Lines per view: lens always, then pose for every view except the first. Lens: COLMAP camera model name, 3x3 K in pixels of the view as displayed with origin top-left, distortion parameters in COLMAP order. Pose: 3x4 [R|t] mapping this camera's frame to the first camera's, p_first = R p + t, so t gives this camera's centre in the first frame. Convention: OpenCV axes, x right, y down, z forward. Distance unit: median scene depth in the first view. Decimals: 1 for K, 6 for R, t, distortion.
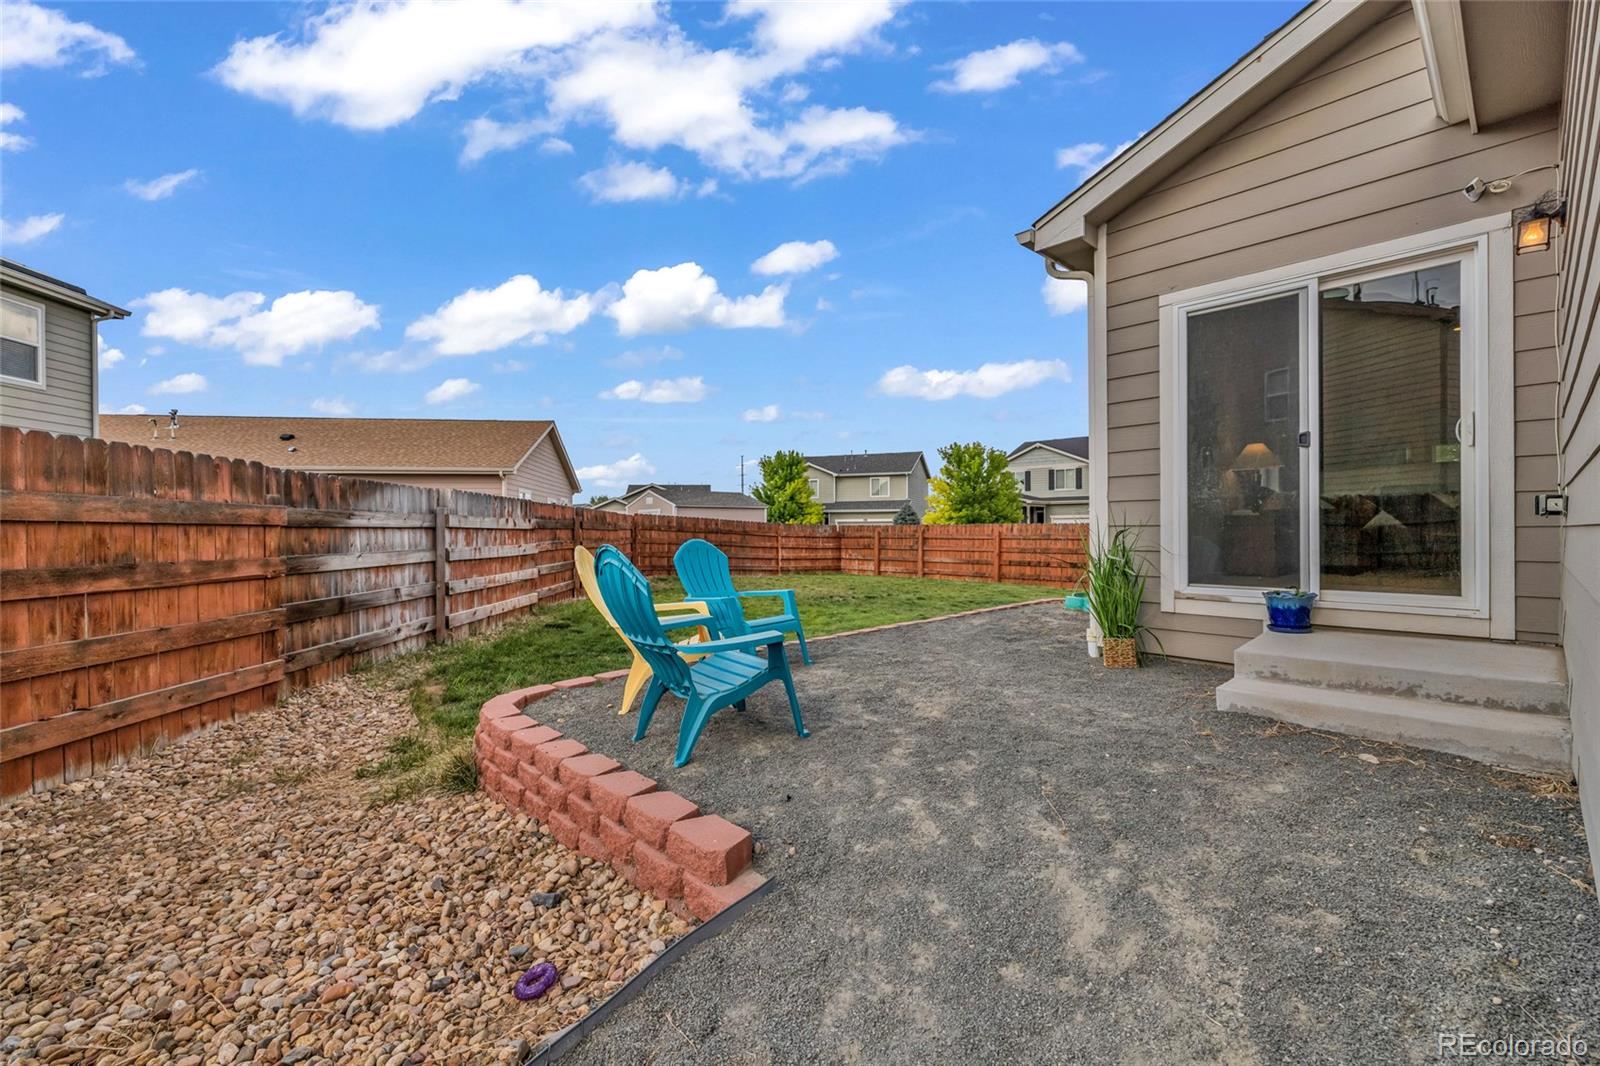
lens RADIAL K [[672.5, 0, 799.2], [0, 672.5, 529.9], [0, 0, 1]] dist [-0.000419, 0.000233]
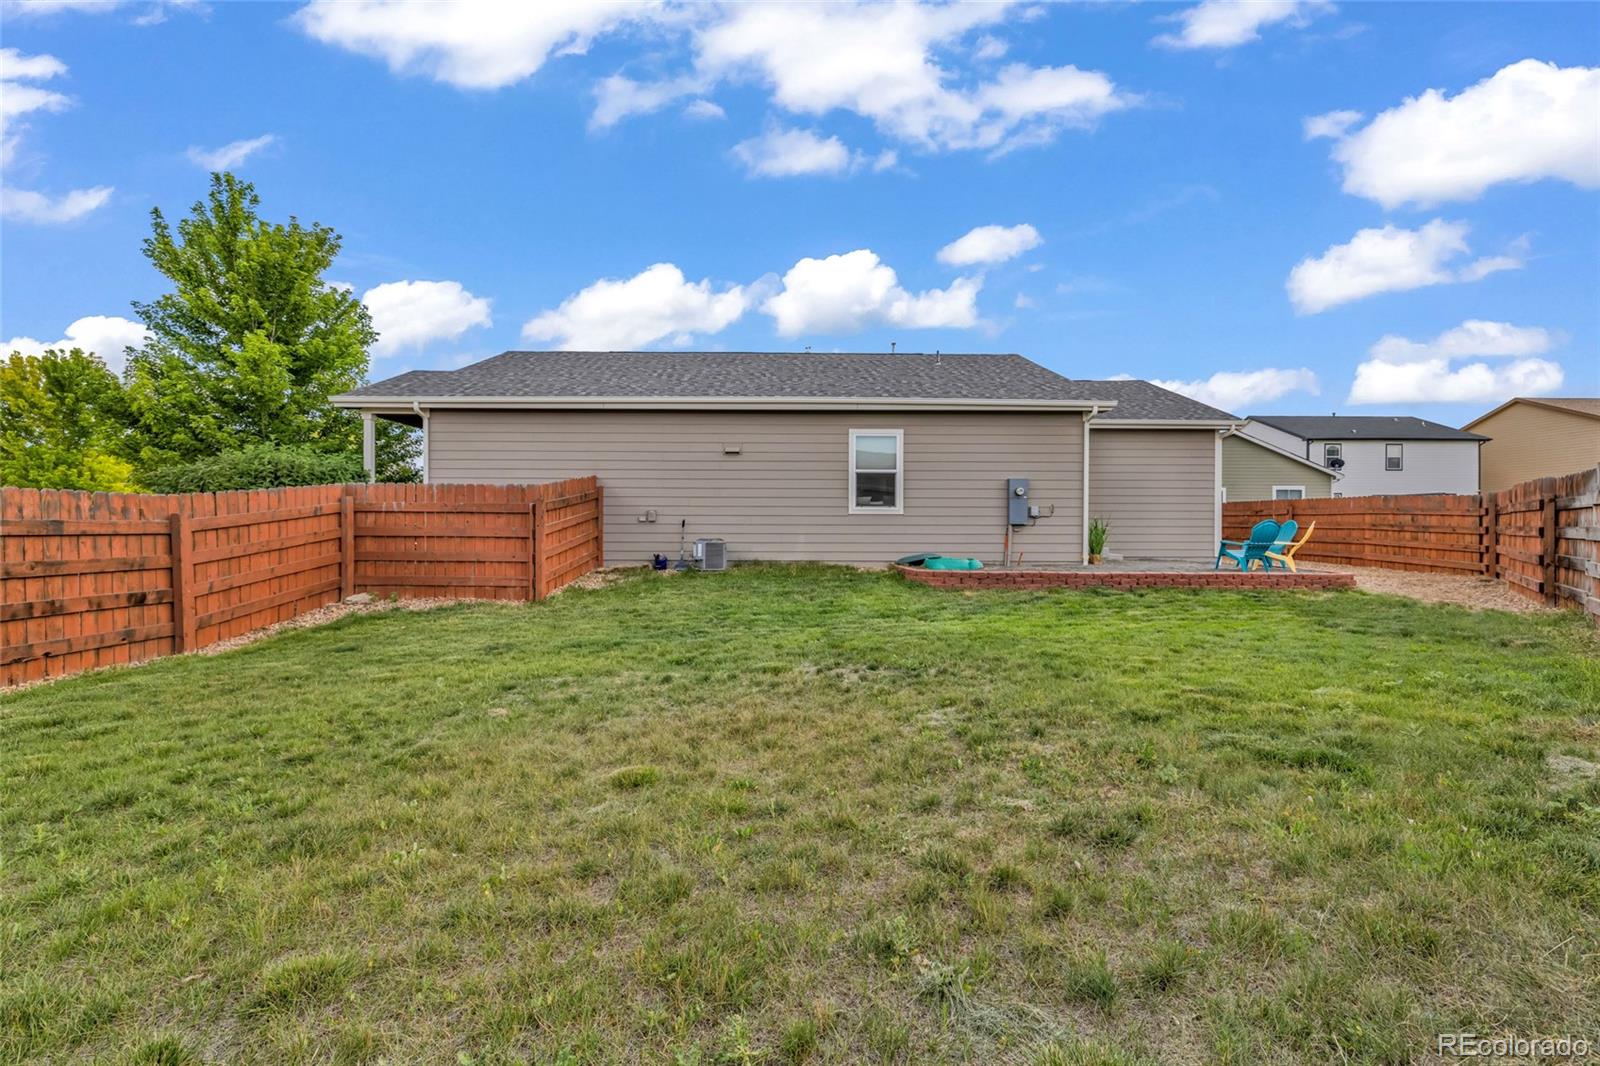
lens RADIAL K [[672.5, 0, 799.2], [0, 672.5, 529.9], [0, 0, 1]] dist [-0.000419, 0.000233]
pose [[0.999984, 0.005433, 0.001542, -0.242561], [-0.005425, 0.999970, -0.005463, -0.045146], [-0.001571, 0.005455, 0.999984, 0.167813]]
